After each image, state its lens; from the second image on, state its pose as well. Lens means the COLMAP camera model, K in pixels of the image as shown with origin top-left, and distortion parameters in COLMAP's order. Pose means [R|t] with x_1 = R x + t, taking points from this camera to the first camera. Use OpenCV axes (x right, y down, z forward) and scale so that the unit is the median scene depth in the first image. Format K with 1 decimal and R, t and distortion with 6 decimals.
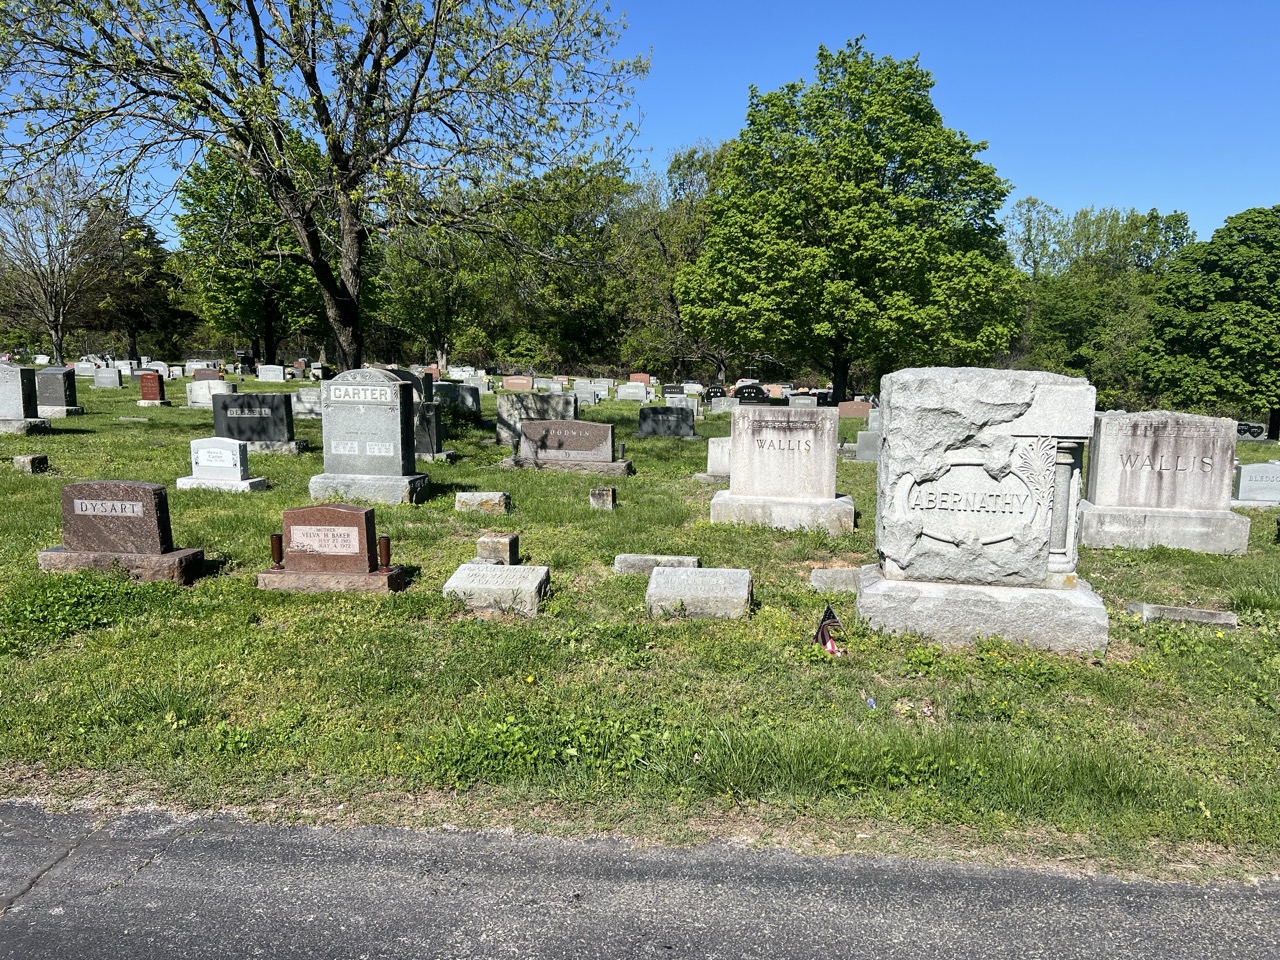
lens RADIAL K [[956.1, 0, 640.0], [0, 956.1, 480.0], [0, 0, 1]] dist [0.083988, -0.107802]
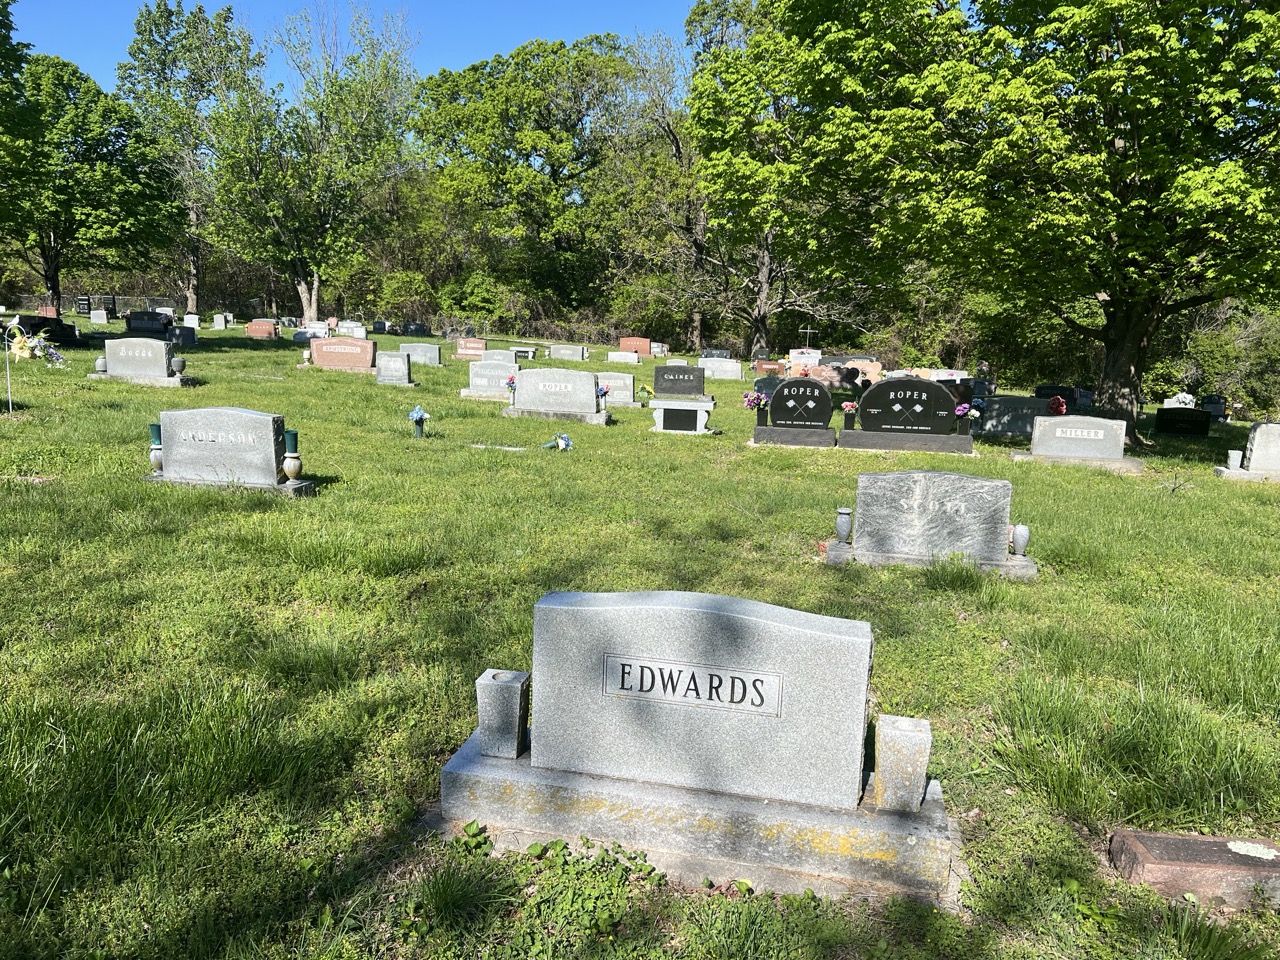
lens RADIAL K [[956.1, 0, 640.0], [0, 956.1, 480.0], [0, 0, 1]] dist [0.083988, -0.107802]
pose [[0.999648, 0.020169, -0.017245, 0.027671], [-0.019507, 0.999098, 0.037725, -0.070273], [0.017991, -0.037375, 0.999139, 0.624501]]
